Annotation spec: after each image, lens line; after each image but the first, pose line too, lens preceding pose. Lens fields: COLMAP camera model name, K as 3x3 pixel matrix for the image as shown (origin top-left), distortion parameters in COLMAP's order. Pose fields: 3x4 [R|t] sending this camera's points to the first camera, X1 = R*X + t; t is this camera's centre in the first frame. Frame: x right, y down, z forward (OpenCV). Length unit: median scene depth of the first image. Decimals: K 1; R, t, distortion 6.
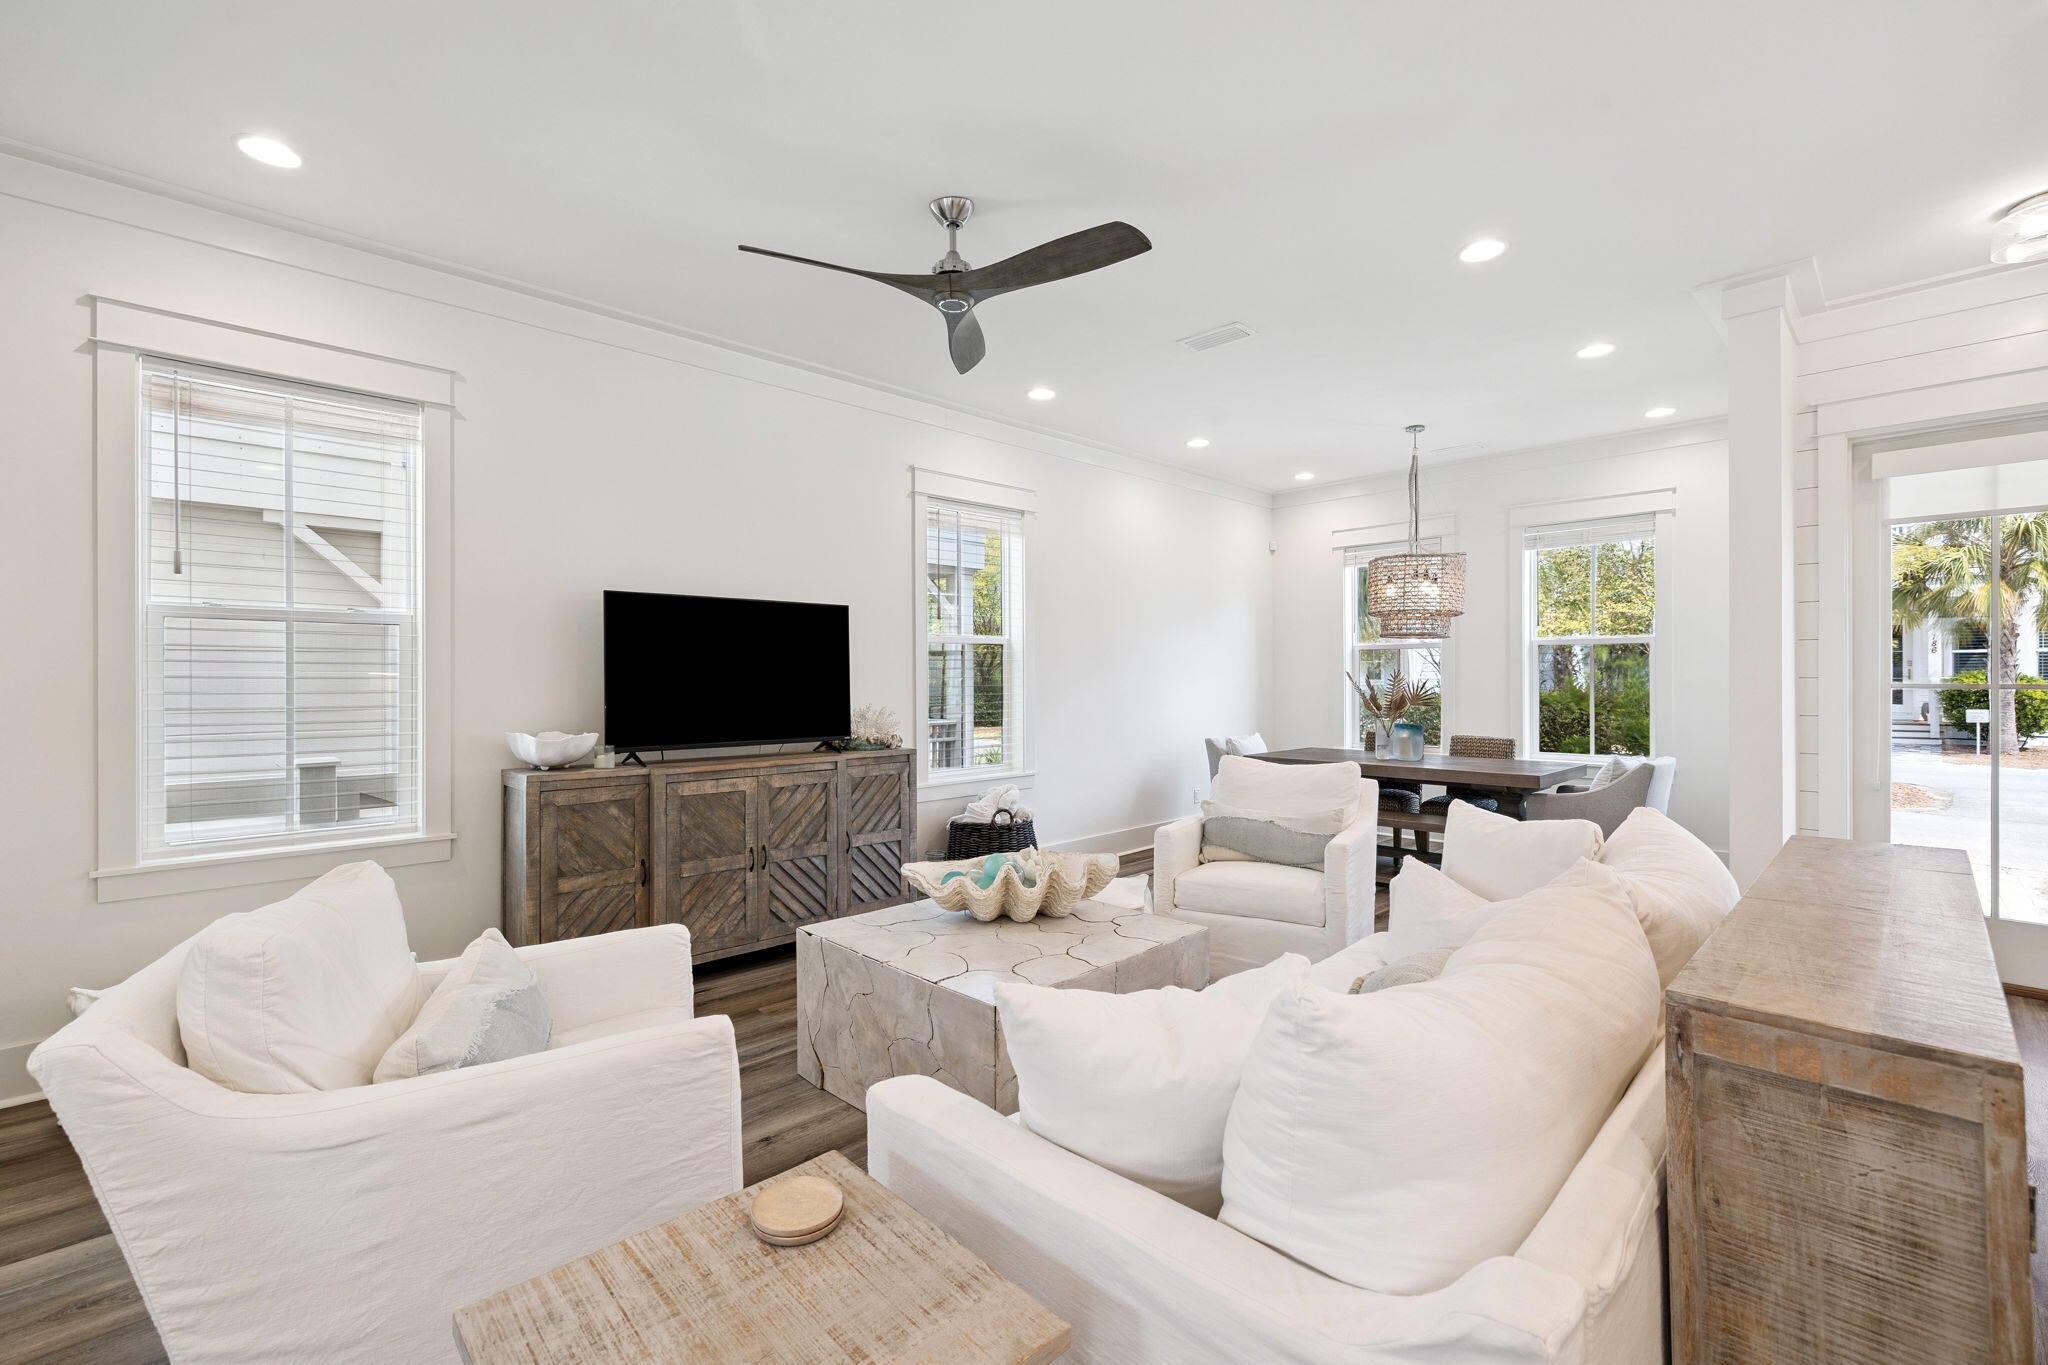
lens RADIAL K [[862.1, 0, 988.1], [0, 862.1, 675.5], [0, 0, 1]] dist [0.000492, -0.000062]
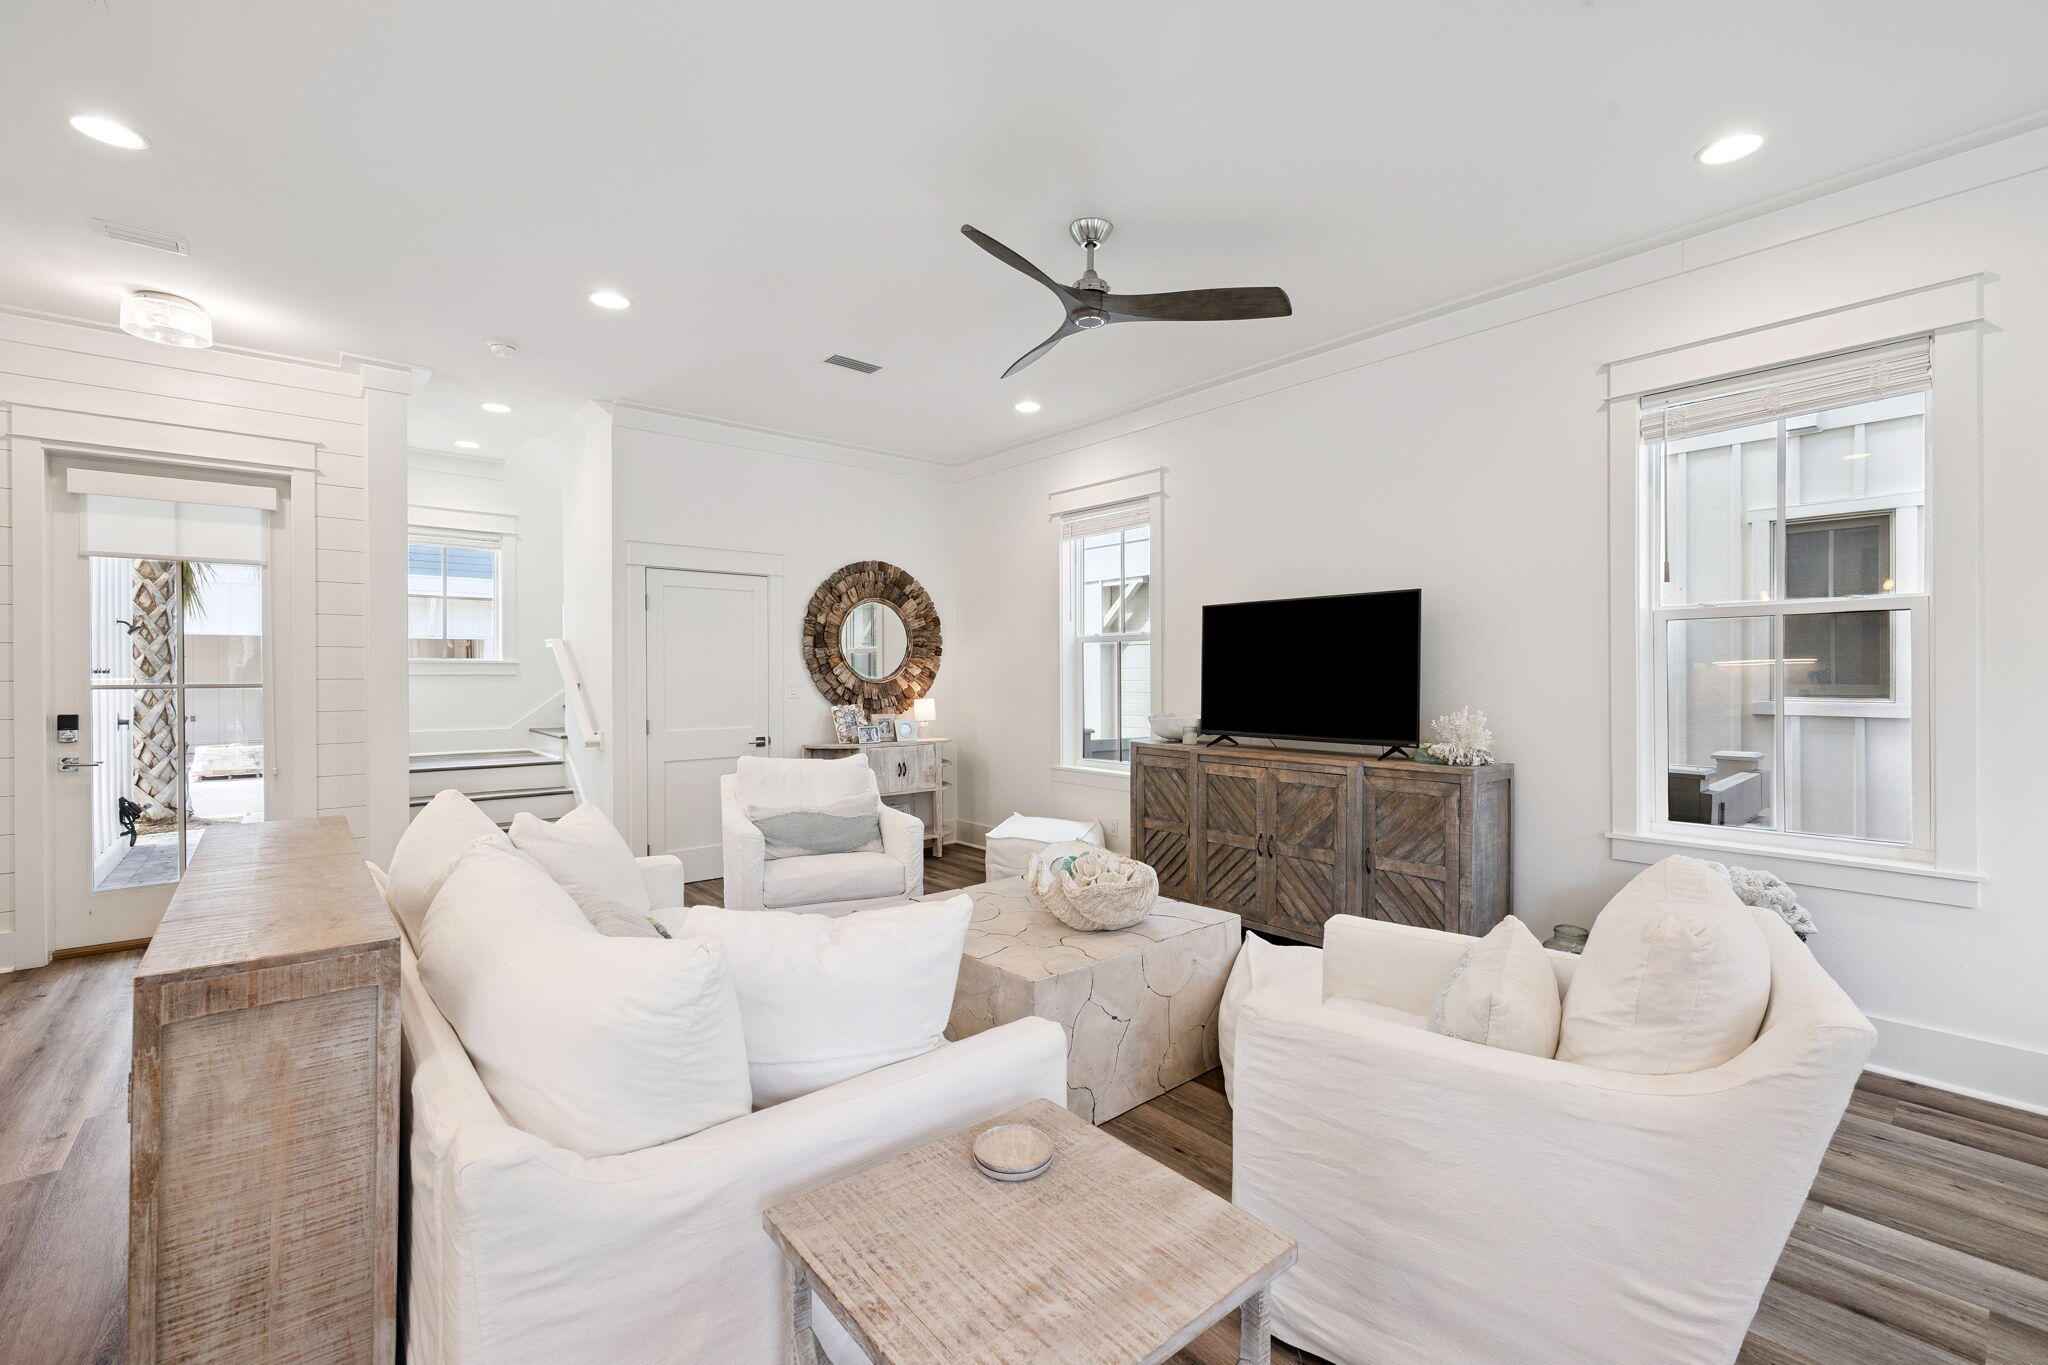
lens RADIAL K [[880.7, 0, 1024.0], [0, 880.7, 682.5], [0, 0, 1]] dist [-0.002170, -0.000181]
pose [[-0.047039, 0.009403, -0.998849, 0.805620], [0.001965, 0.999955, 0.009321, 0.001310], [0.998891, -0.001525, -0.047056, 0.738385]]
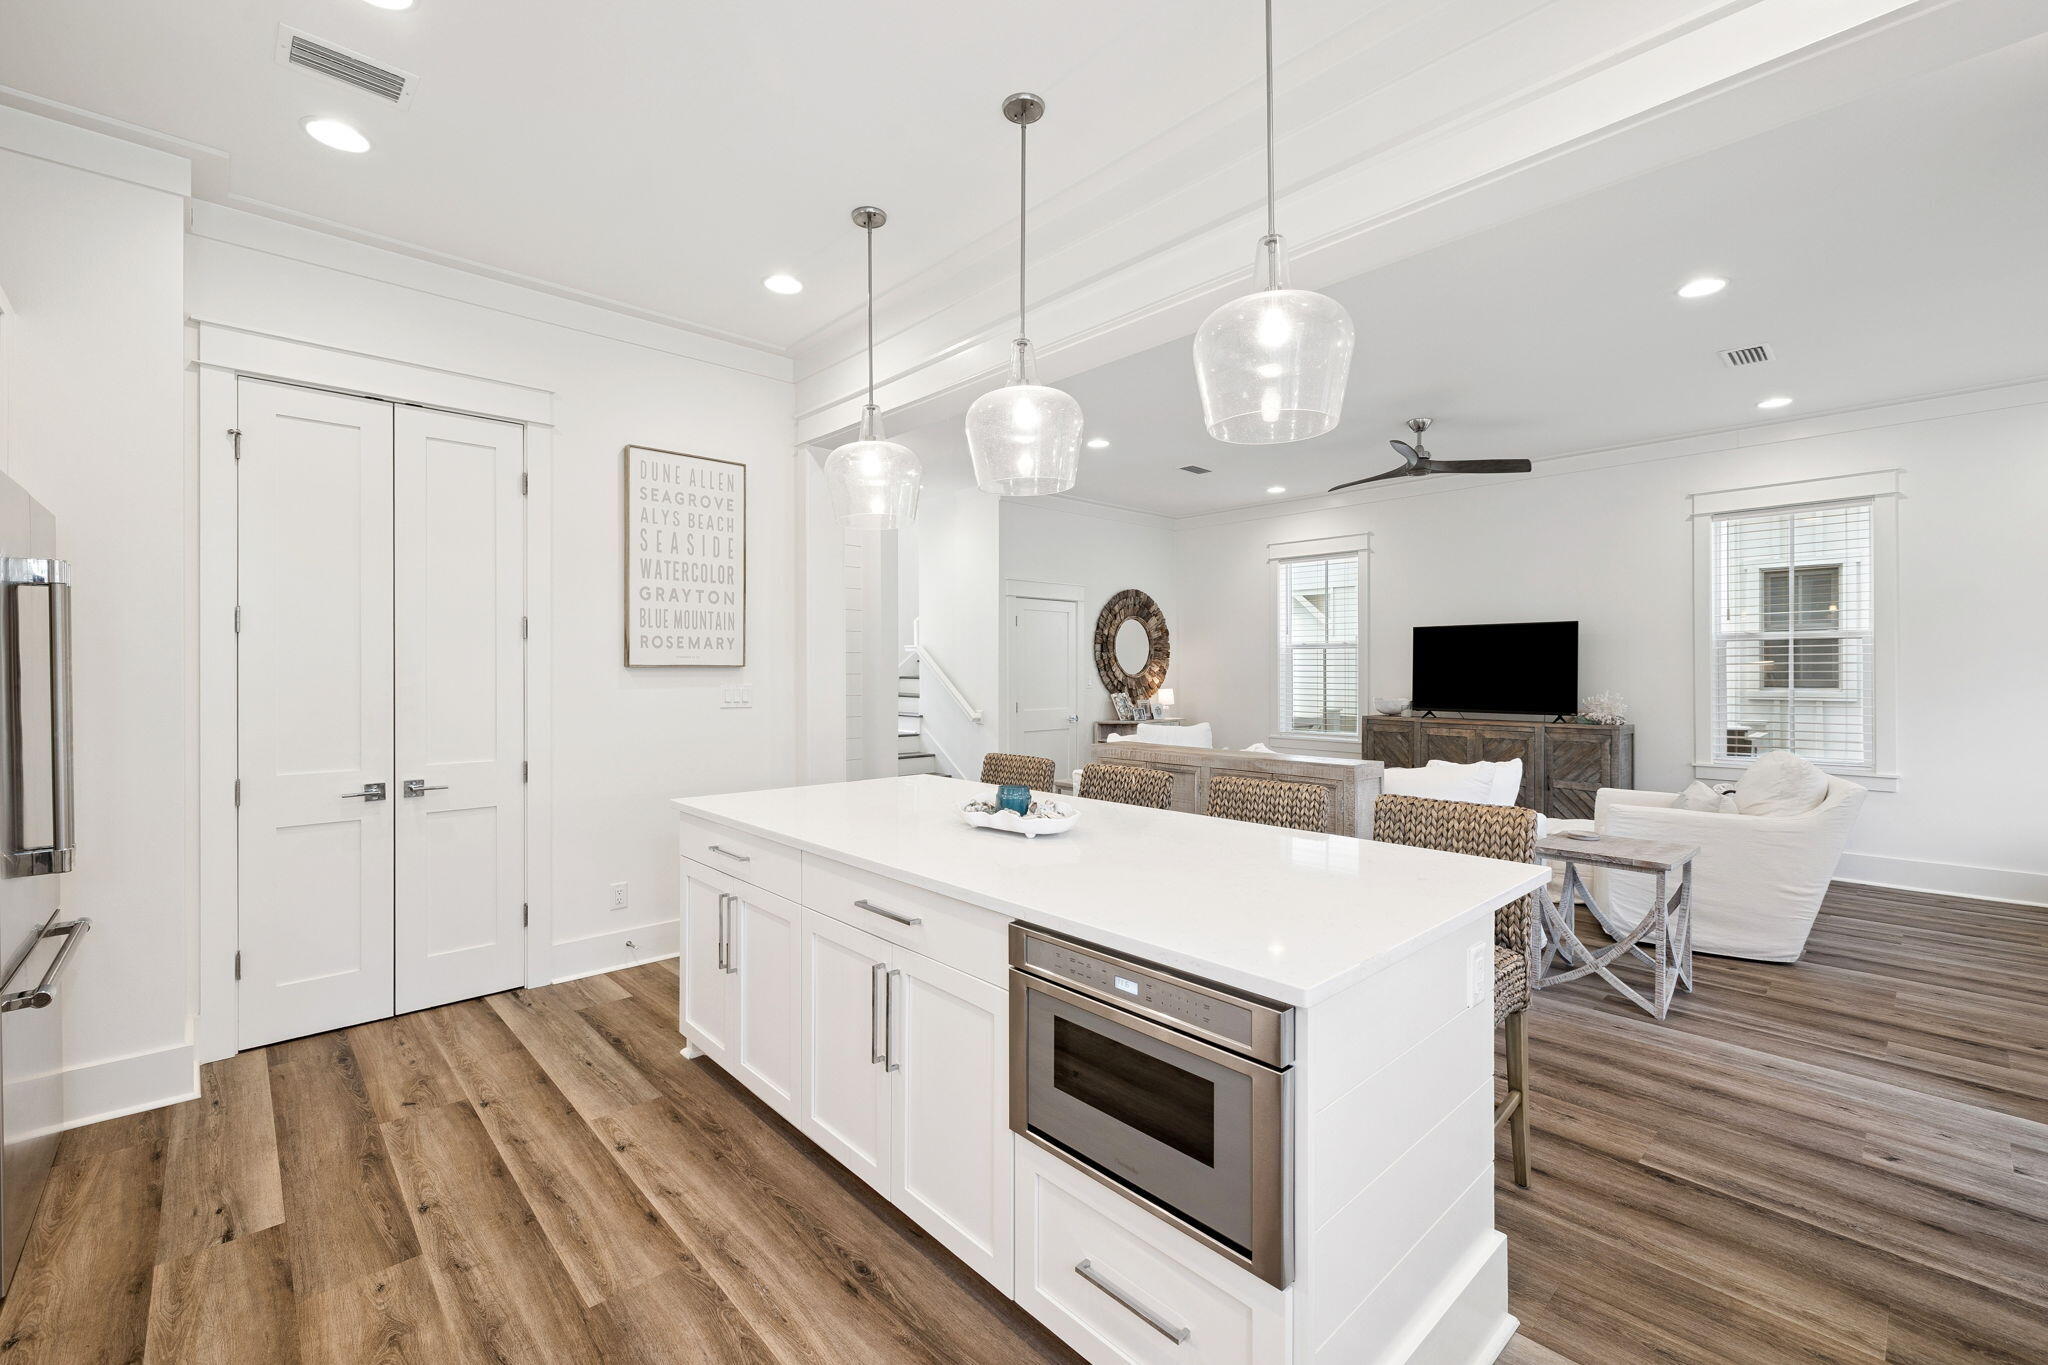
lens RADIAL K [[874.1, 0, 1024.8], [0, 874.1, 675.6], [0, 0, 1]] dist [-0.000024, -0.000322]
pose [[-0.001104, 0.005281, -0.999985, 1.433876], [0.000623, 0.999986, 0.005280, 0.000036], [0.999999, -0.000617, -0.001107, 0.107905]]
